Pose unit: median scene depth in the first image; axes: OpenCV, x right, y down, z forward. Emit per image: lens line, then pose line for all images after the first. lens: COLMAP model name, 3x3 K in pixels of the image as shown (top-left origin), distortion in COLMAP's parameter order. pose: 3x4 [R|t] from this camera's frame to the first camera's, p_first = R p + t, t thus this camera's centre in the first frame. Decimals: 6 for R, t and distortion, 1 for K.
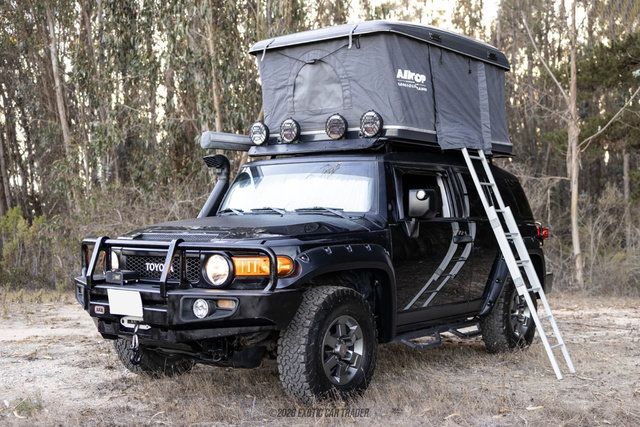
lens RADIAL K [[782.6, 0, 344.9], [0, 782.6, 224.4], [0, 0, 1]] dist [0.008699, 0.000000]
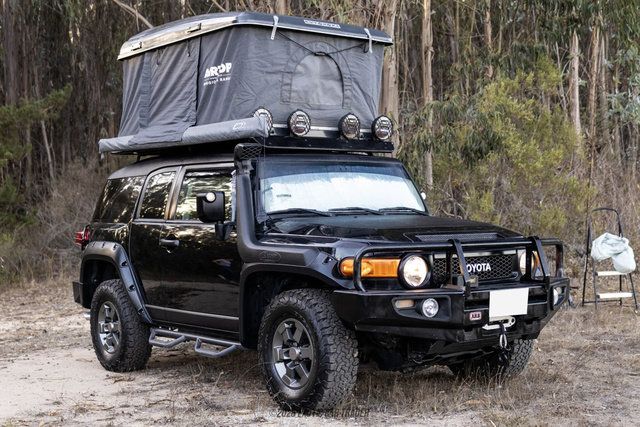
lens RADIAL K [[961.3, 0, 289.7], [0, 961.3, 238.9], [0, 0, 1]] dist [0.019960, 0.000000]
pose [[0.314249, -0.032632, 0.948780, -1.469536], [0.020367, 0.999411, 0.027628, -0.020200], [-0.949122, 0.010642, 0.314728, 0.841262]]
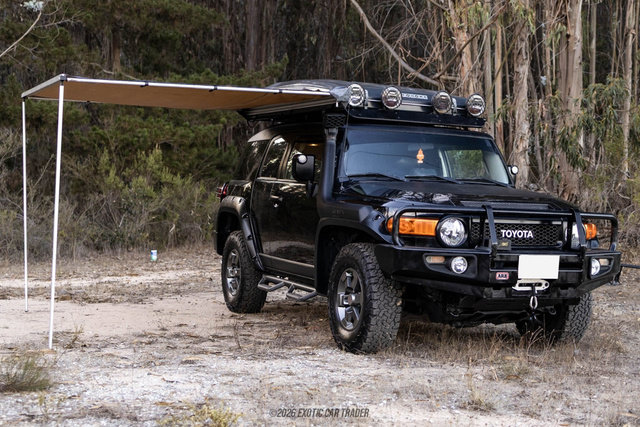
lens RADIAL K [[961.3, 0, 335.8], [0, 961.3, 180.0], [0, 0, 1]] dist [0.019960, 0.000000]
pose [[0.499503, 0.025114, 0.865948, -1.523895], [-0.037264, 0.999277, -0.007485, -0.000664], [-0.865510, -0.028530, 0.500078, 0.552365]]
